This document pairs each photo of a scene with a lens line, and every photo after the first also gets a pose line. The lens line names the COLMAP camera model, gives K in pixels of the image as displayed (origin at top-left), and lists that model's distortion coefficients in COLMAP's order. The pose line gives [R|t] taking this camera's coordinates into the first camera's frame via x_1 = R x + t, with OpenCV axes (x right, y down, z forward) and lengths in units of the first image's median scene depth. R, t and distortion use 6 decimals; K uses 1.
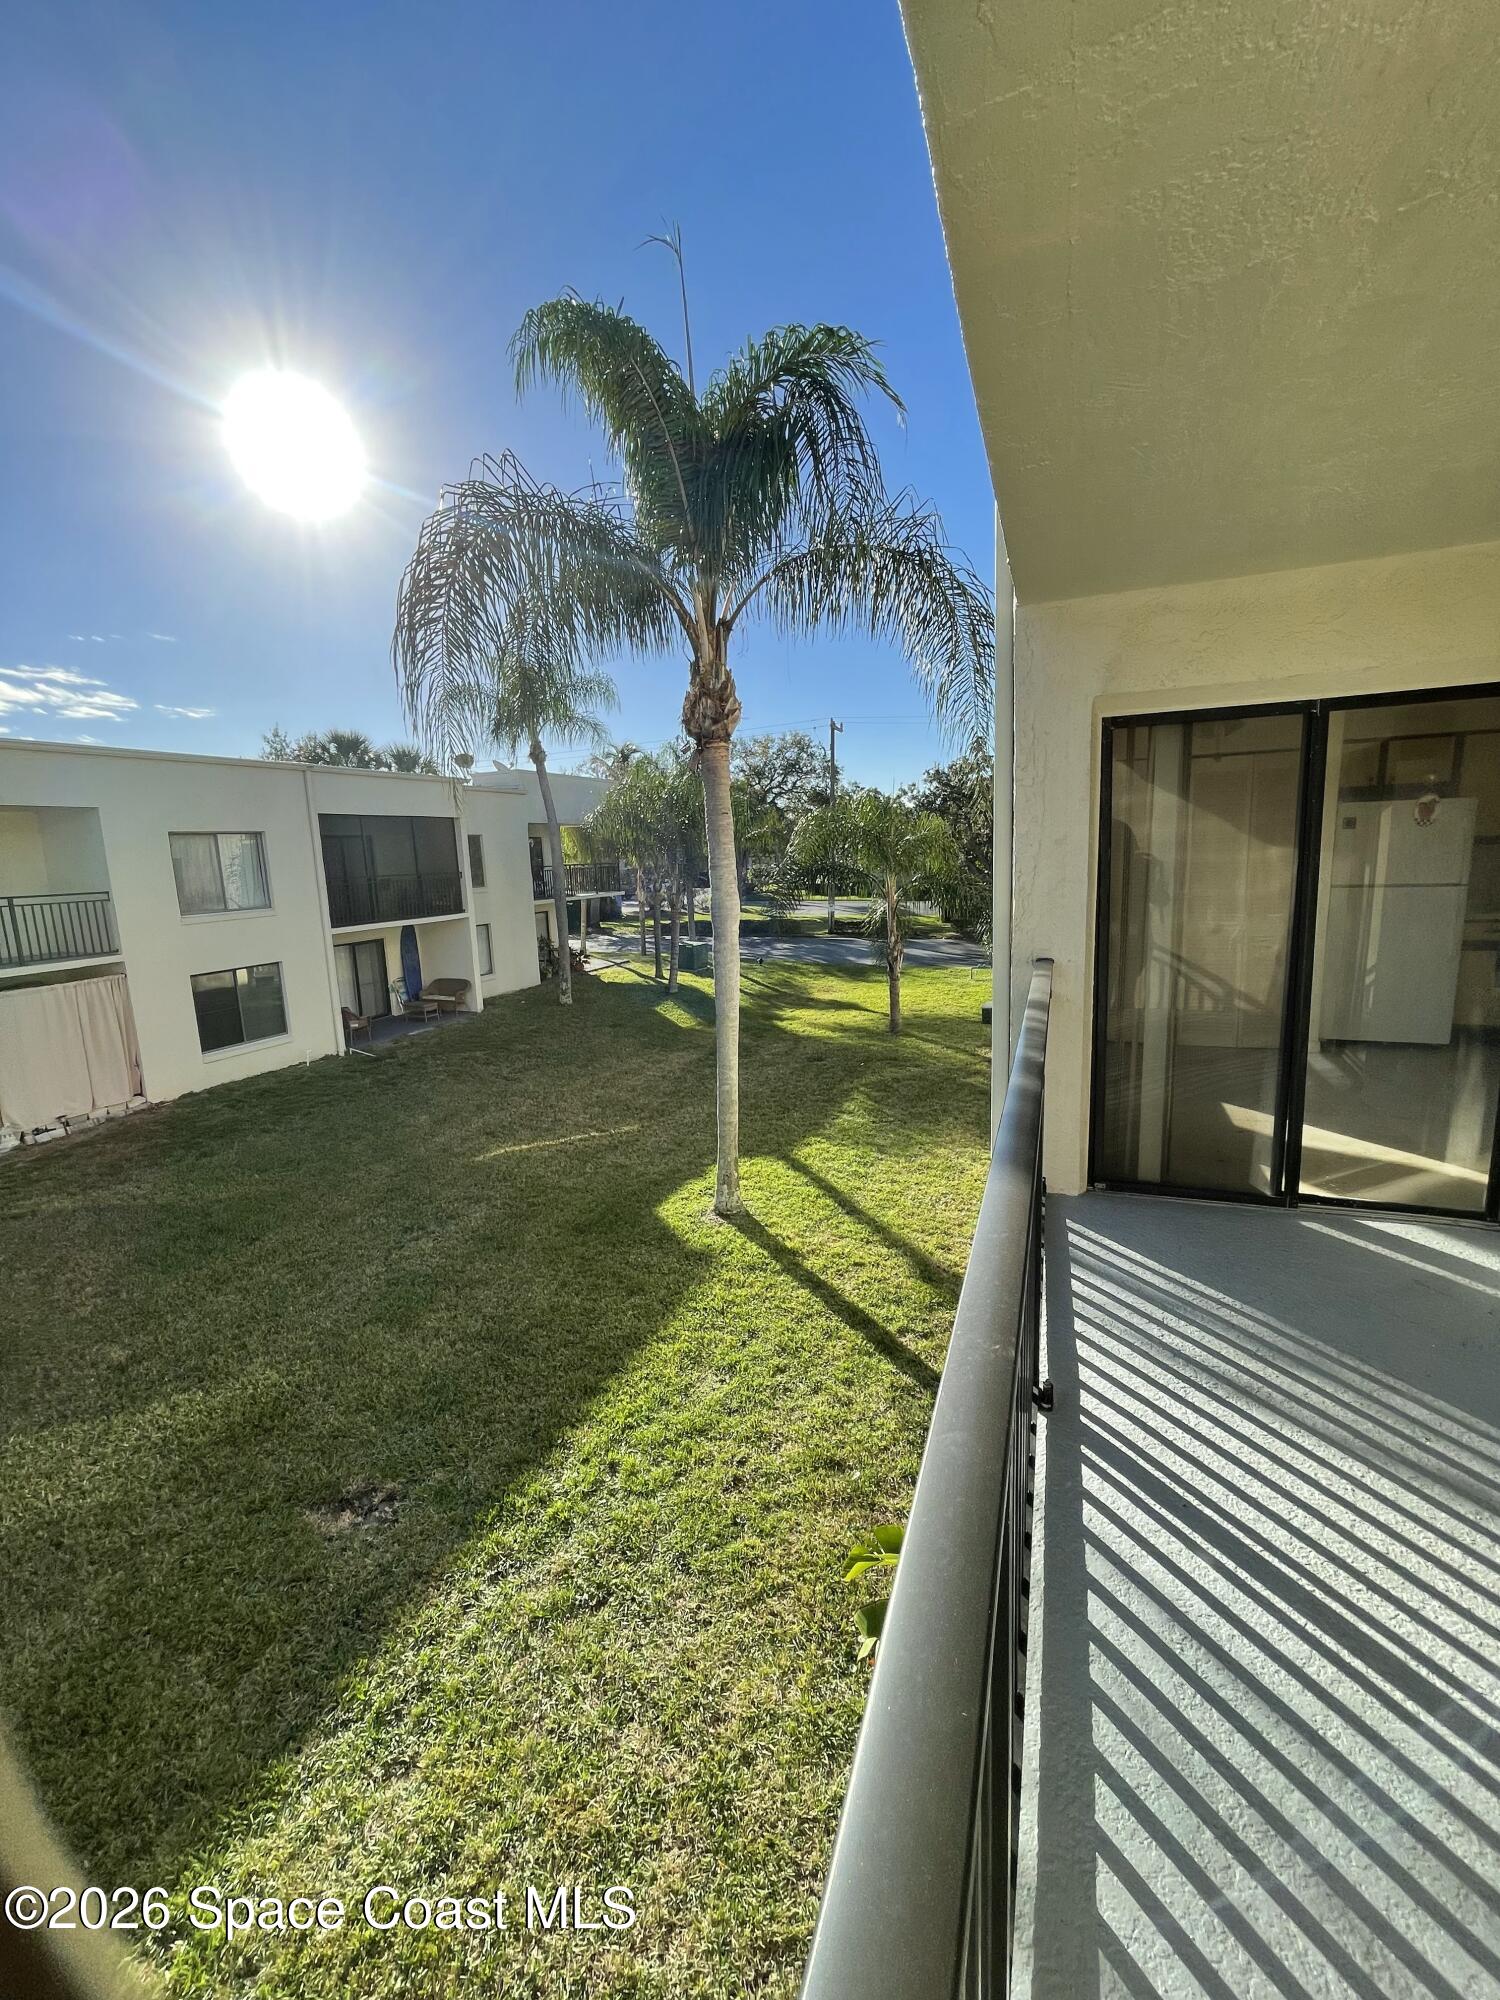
lens RADIAL K [[816.1, 0, 749.8], [0, 816.1, 982.9], [0, 0, 1]] dist [-0.016580, 0.012741]
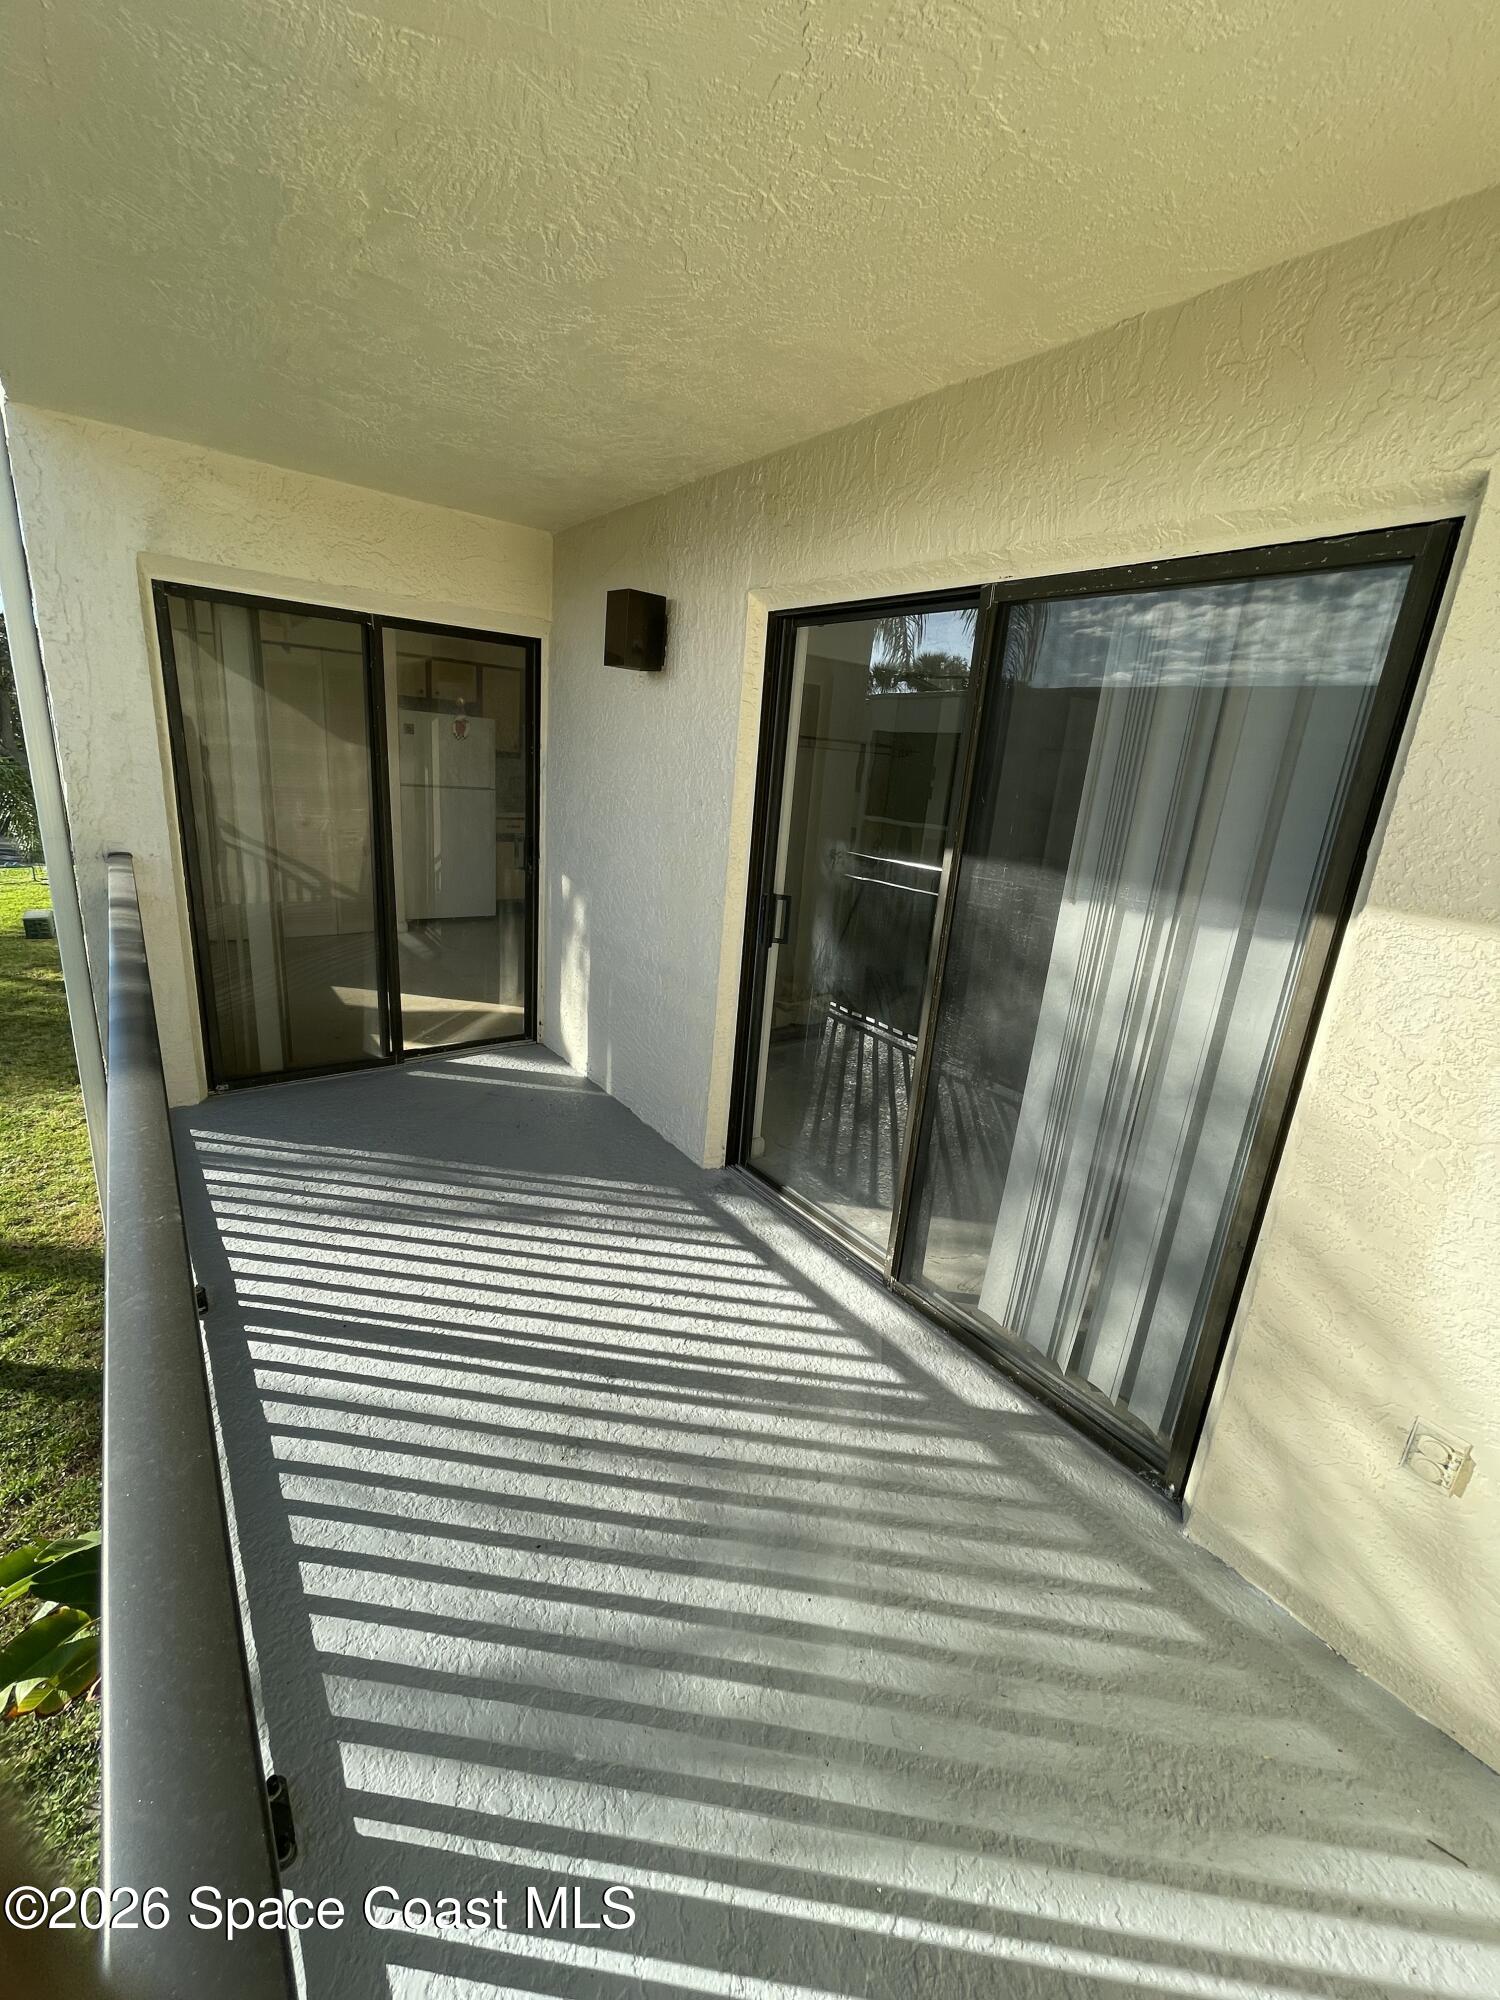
lens RADIAL K [[816.1, 0, 749.8], [0, 816.1, 982.9], [0, 0, 1]] dist [-0.016580, 0.012741]
pose [[0.528808, -0.151789, 0.835058, -0.030368], [0.042071, 0.987356, 0.152831, 0.003359], [-0.847698, -0.045687, 0.528508, -0.046909]]
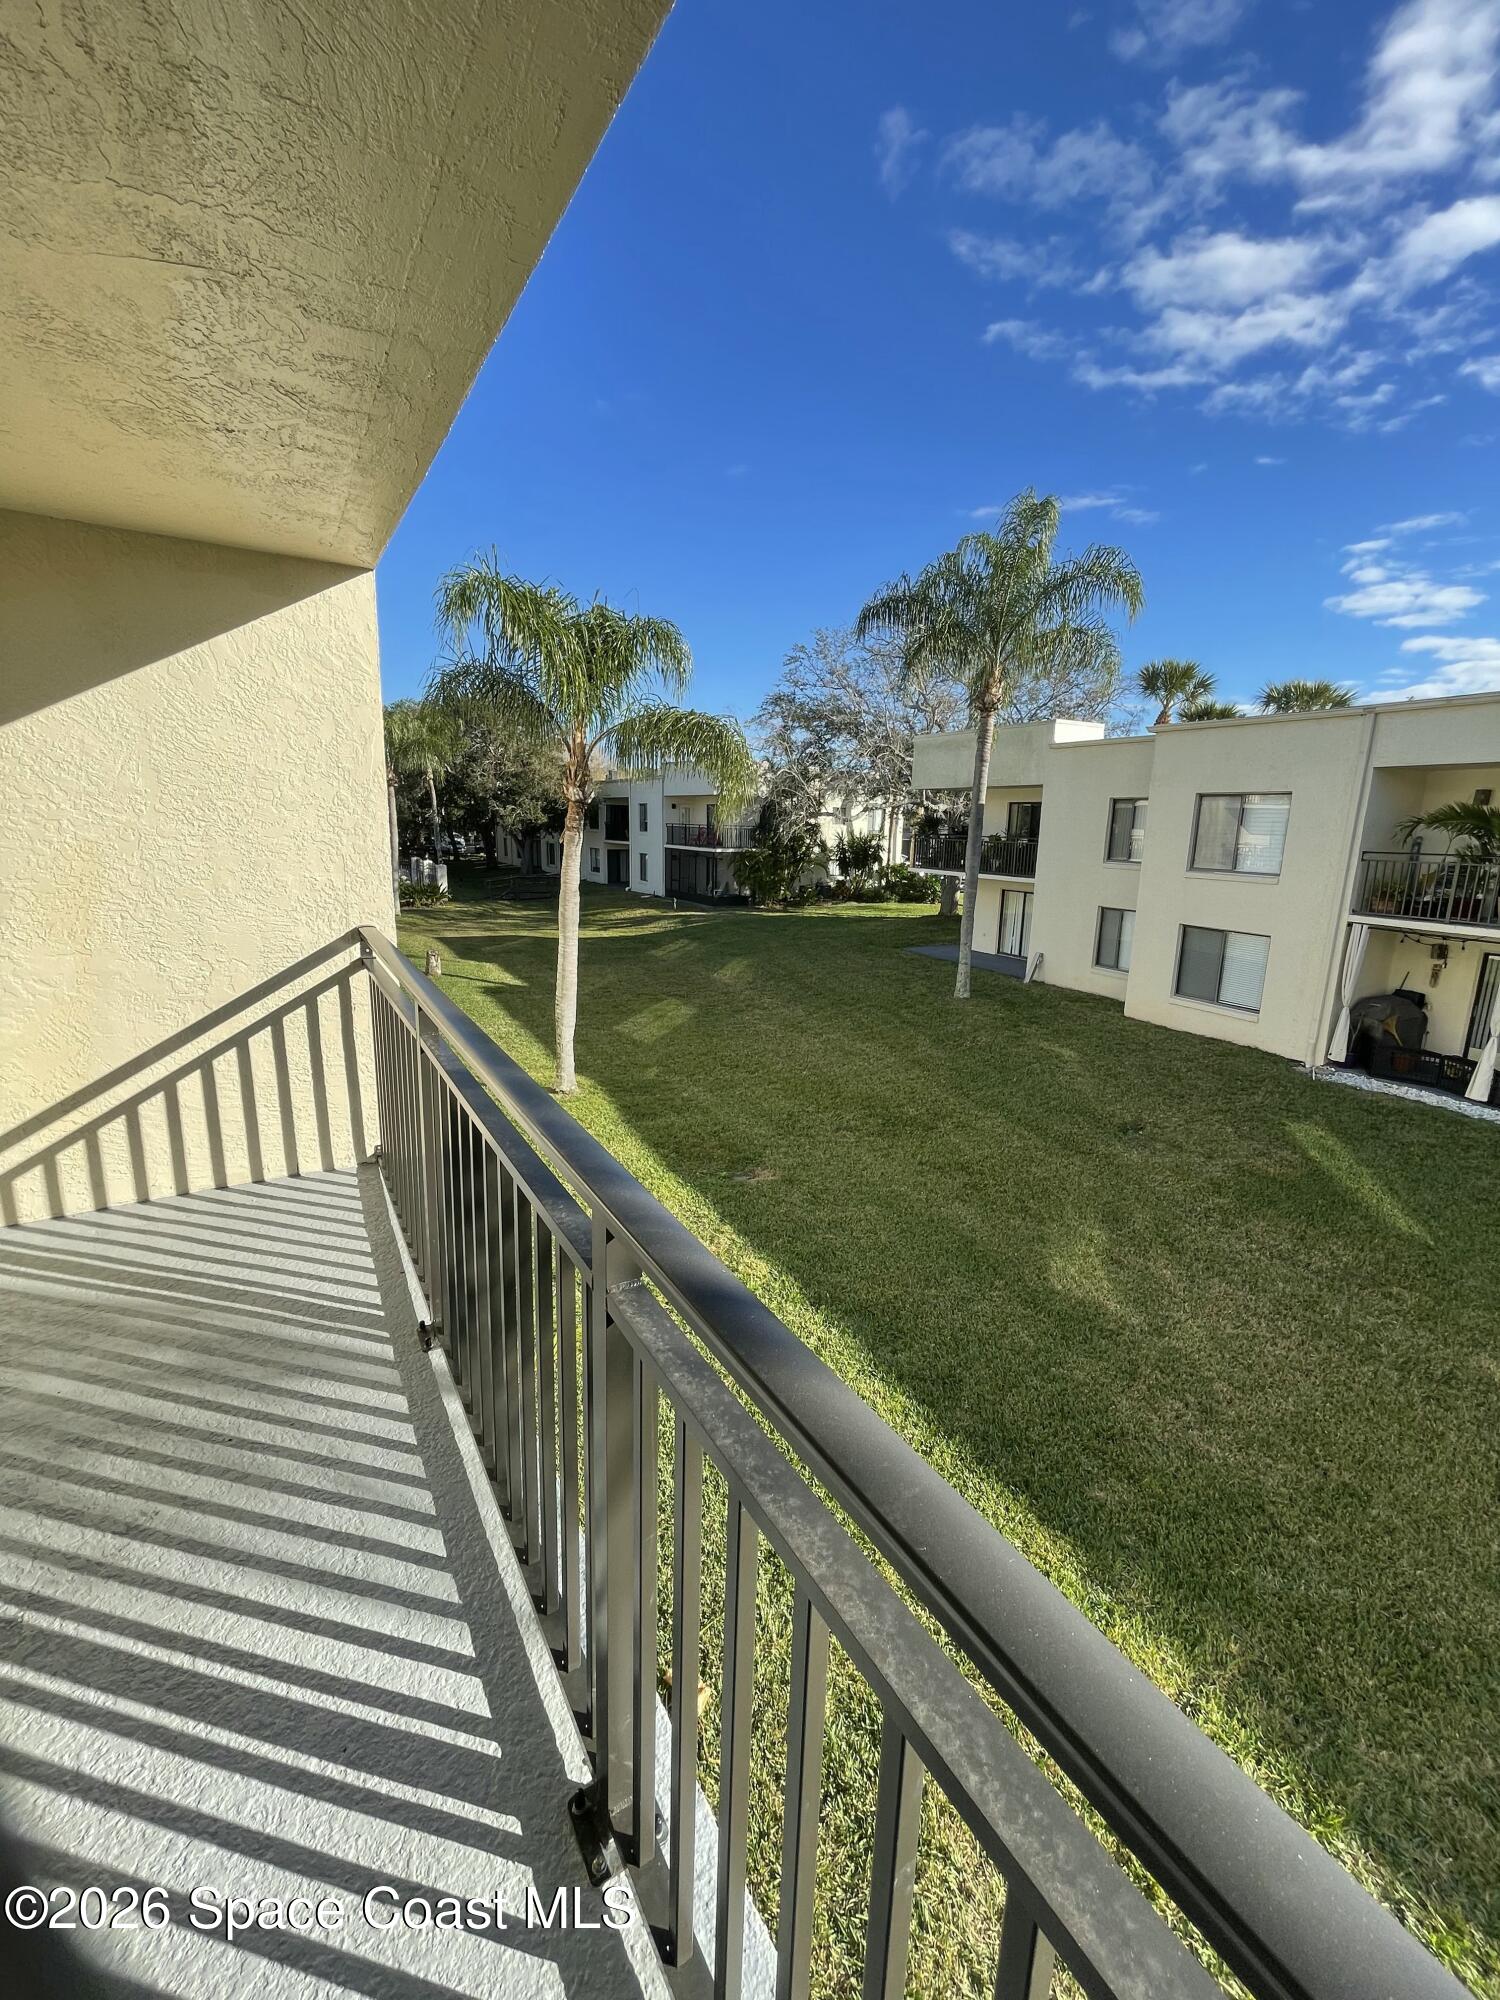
lens RADIAL K [[816.1, 0, 749.8], [0, 816.1, 982.9], [0, 0, 1]] dist [-0.016580, 0.012741]
pose [[-0.623224, 0.158887, -0.765733, 0.418685], [-0.146339, 0.938155, 0.313768, -0.143812], [0.768229, 0.307604, -0.561430, 0.815648]]
